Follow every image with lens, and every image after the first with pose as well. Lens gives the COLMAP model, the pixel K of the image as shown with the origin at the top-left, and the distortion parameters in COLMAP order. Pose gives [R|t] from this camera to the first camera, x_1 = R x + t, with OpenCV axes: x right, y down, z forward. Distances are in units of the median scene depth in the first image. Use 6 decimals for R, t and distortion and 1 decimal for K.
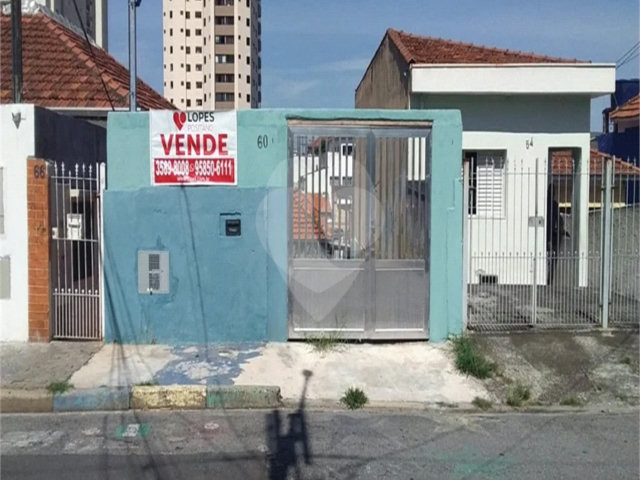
lens RADIAL K [[552.0, 0, 321.9], [0, 552.0, 218.9], [0, 0, 1]] dist [0.112710, -0.139011]
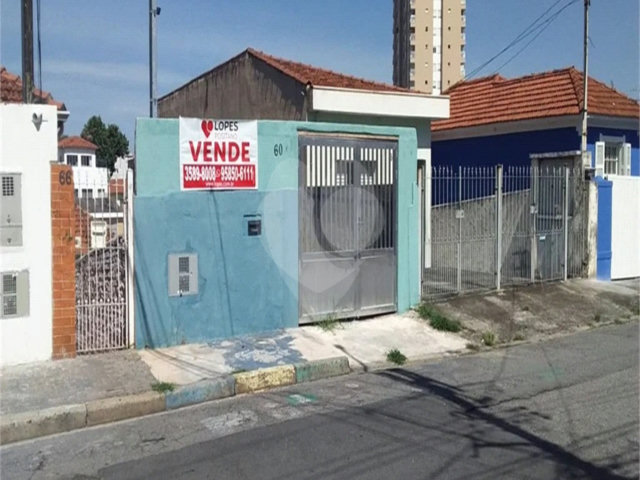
lens RADIAL K [[552.0, 0, 321.9], [0, 552.0, 218.9], [0, 0, 1]] dist [0.112710, -0.139011]
pose [[0.892001, -0.036281, 0.450576, -0.540120], [0.041878, 0.999120, -0.002456, 0.006288], [-0.450090, 0.021060, 0.892735, -0.037473]]
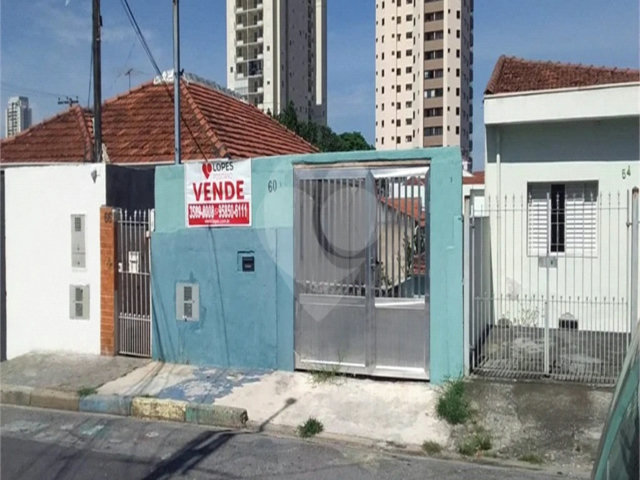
lens RADIAL K [[556.8, 0, 333.8], [0, 556.8, 239.4], [0, 0, 1]] dist [0.130233, -0.165147]
pose [[0.938541, -0.003210, -0.345154, 0.390416], [-0.005434, 0.999695, -0.024074, -0.007932], [0.345126, 0.024471, 0.938237, 0.004506]]
